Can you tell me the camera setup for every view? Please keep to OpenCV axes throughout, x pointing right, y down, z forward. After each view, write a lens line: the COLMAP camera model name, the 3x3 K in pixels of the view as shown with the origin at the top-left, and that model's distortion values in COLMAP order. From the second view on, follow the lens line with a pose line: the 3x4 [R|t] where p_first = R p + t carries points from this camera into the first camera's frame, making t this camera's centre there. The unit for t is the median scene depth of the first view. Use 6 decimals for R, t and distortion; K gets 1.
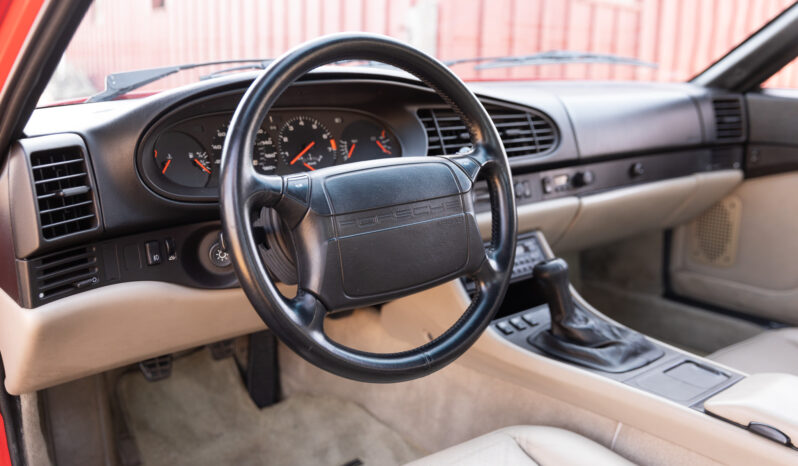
lens RADIAL K [[700.0, 0, 399.0], [0, 700.0, 233.0], [0, 0, 1]] dist [-0.011012, -0.003200]
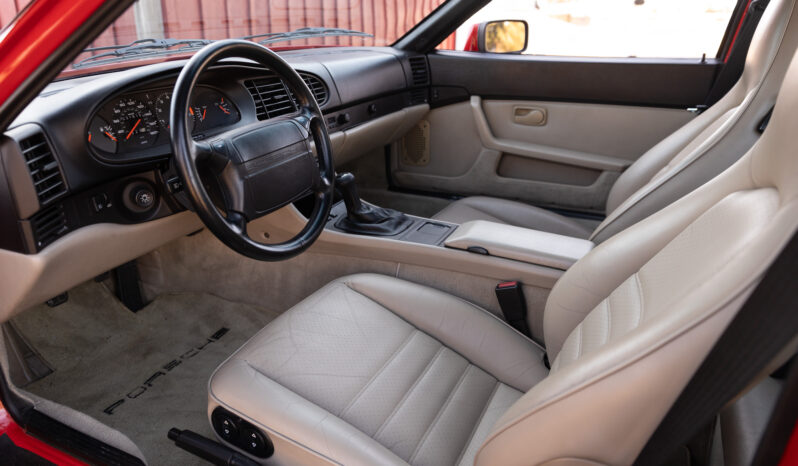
lens RADIAL K [[560.2, 0, 399.0], [0, 560.2, 233.0], [0, 0, 1]] dist [-0.002918, -0.000939]
pose [[0.893125, -0.165341, 0.418318, -0.231796], [0.103820, 0.980654, 0.165948, -0.029070], [-0.437664, -0.104782, 0.893012, -0.213413]]
